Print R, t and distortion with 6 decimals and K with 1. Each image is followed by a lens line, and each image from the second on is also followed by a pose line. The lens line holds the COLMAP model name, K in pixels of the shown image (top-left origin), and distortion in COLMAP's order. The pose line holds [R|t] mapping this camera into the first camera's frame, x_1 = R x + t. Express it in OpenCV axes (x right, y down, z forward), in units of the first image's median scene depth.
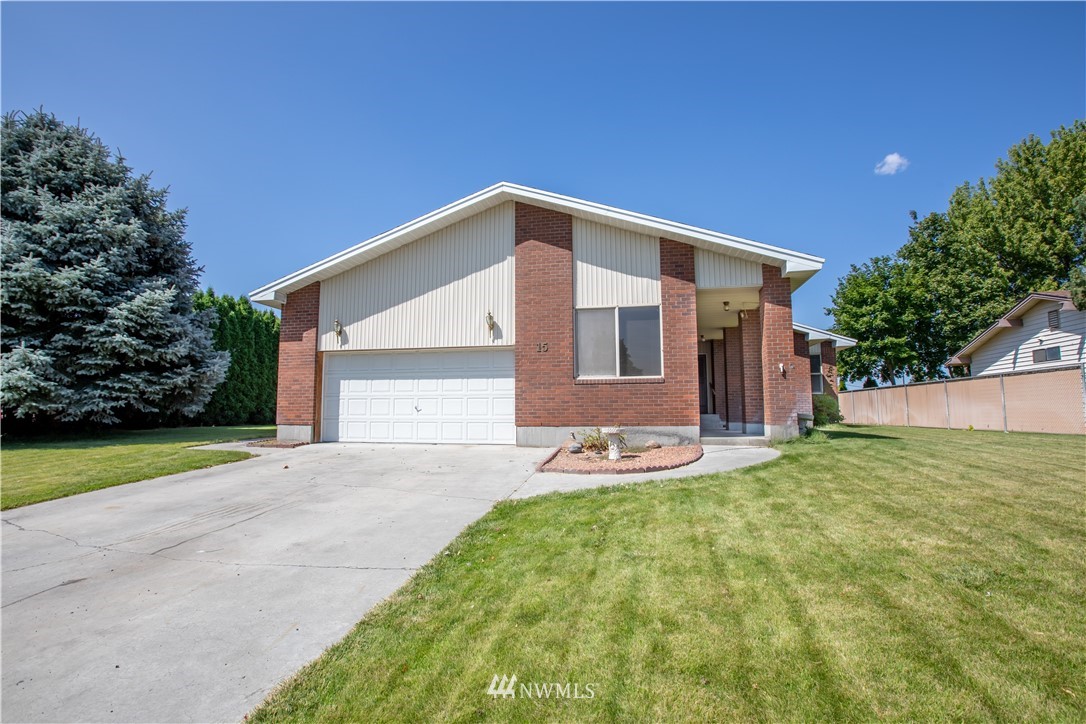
lens RADIAL K [[512.3, 0, 543.0], [0, 512.3, 362.0], [0, 0, 1]] dist [-0.044468, 0.013862]
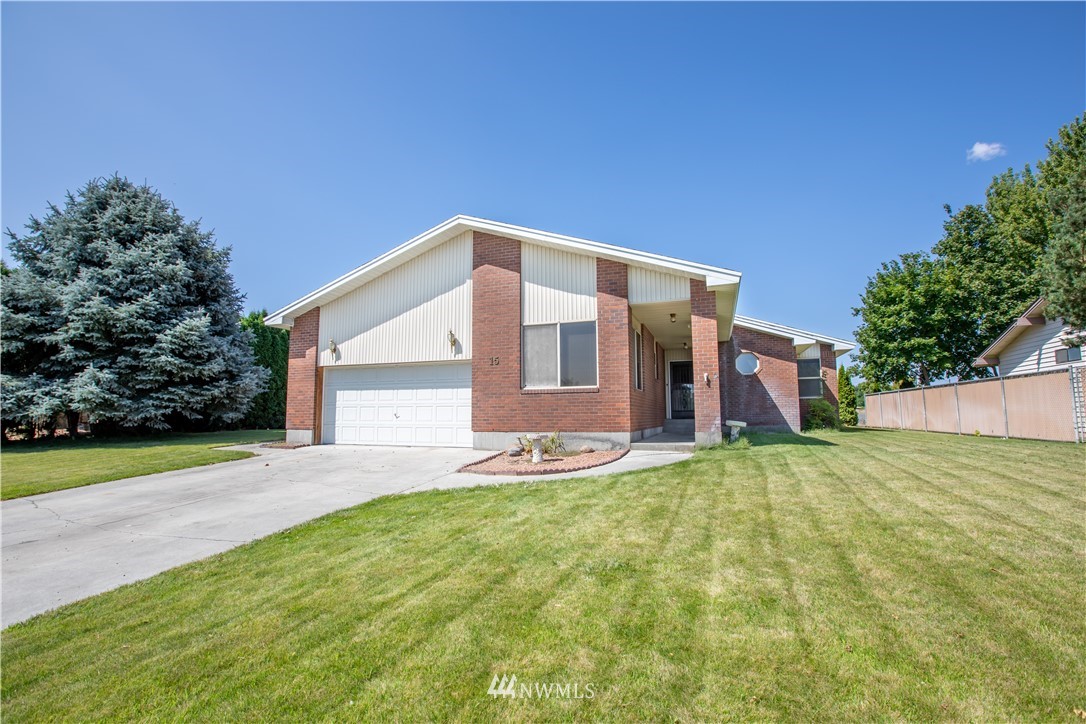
lens RADIAL K [[499.4, 0, 540.5], [0, 499.4, 364.1], [0, 0, 1]] dist [-0.056800, 0.022671]
pose [[0.989838, -0.016258, -0.141268, 0.229714], [0.015960, 0.999867, -0.003241, -0.015009], [0.141302, 0.000954, 0.989966, -0.055802]]
